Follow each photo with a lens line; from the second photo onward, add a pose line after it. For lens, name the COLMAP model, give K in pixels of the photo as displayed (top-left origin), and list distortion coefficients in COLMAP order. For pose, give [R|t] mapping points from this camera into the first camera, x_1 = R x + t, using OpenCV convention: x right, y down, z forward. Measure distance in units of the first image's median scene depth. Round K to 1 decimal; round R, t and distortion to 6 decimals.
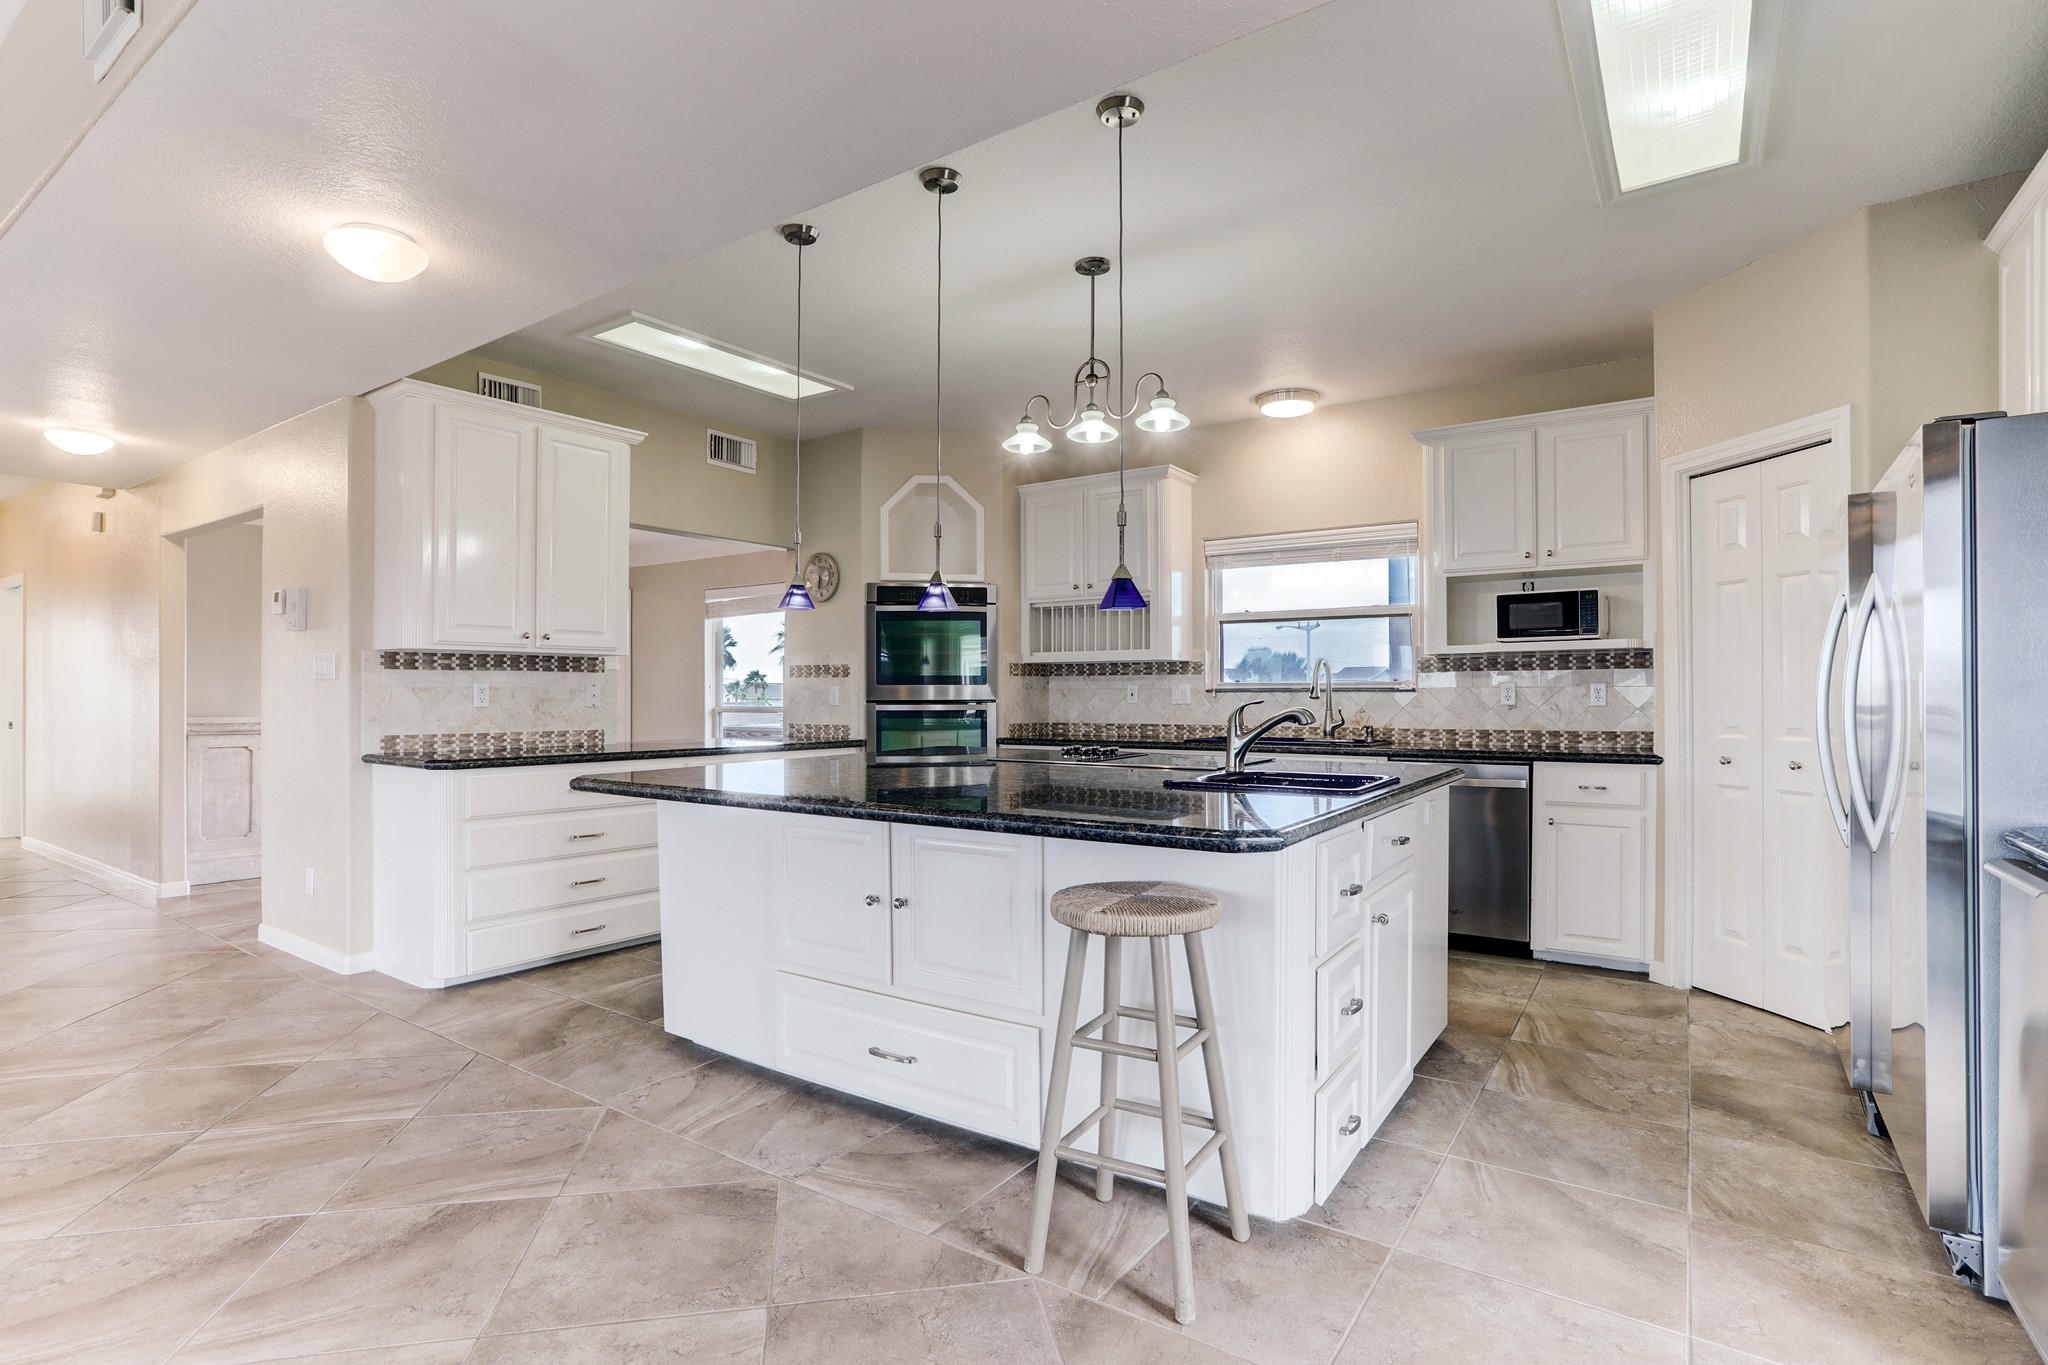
lens RADIAL K [[984.2, 0, 983.8], [0, 984.2, 691.5], [0, 0, 1]] dist [-0.029437, 0.001437]
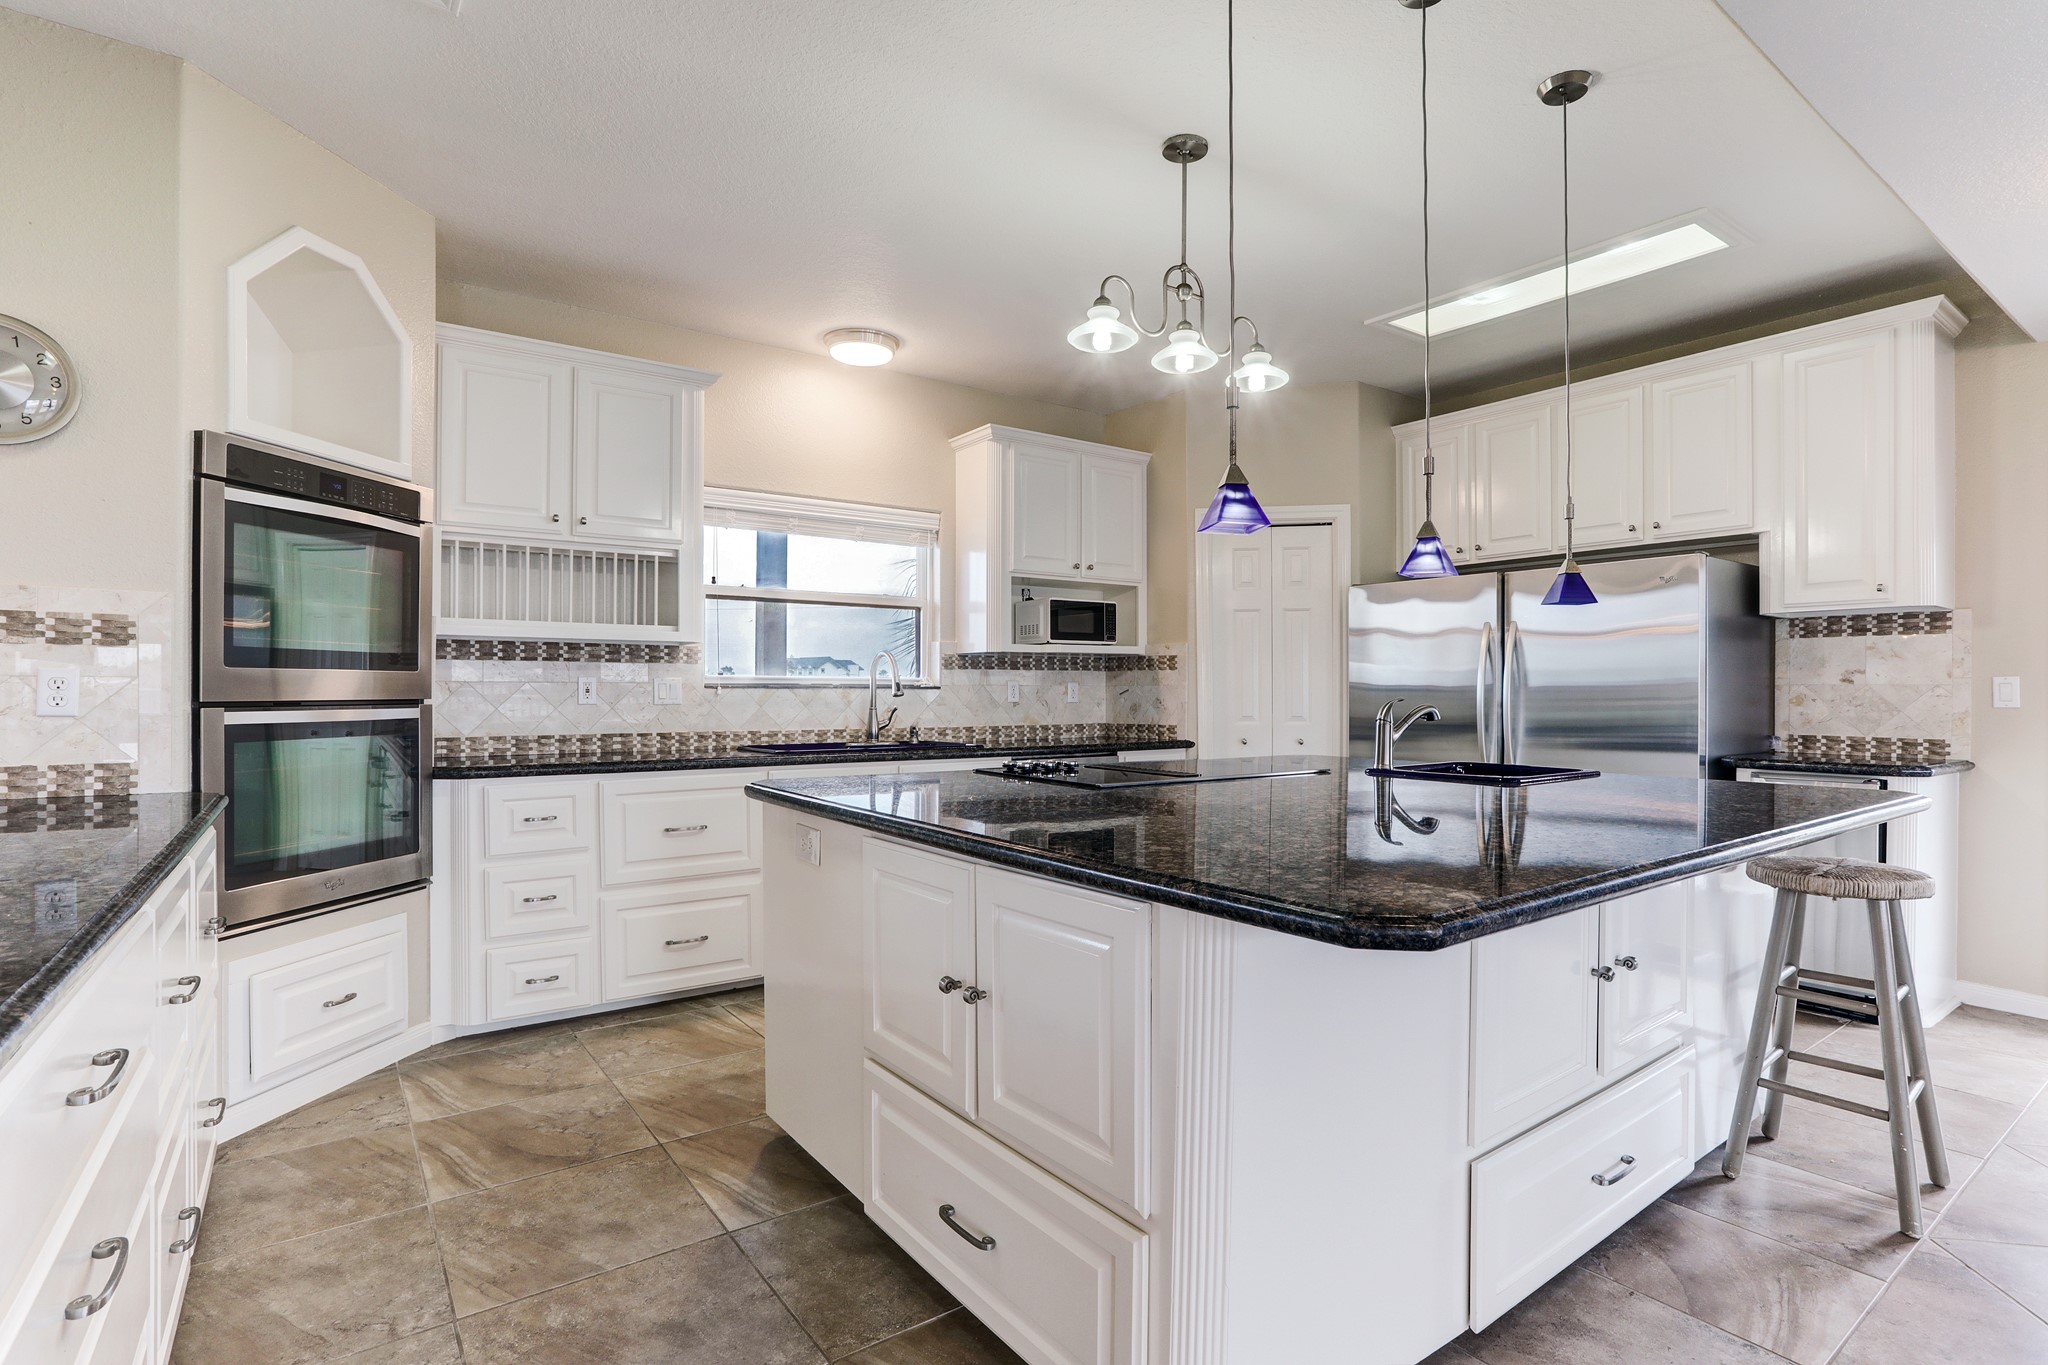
lens RADIAL K [[1001.1, 0, 1060.0], [0, 1001.1, 694.0], [0, 0, 1]] dist [-0.073475, 0.039482]
pose [[0.307370, 0.000238, 0.951590, -0.520411], [-0.006215, 0.999979, 0.001757, 0.002926], [-0.951570, -0.006454, 0.307365, 0.655852]]
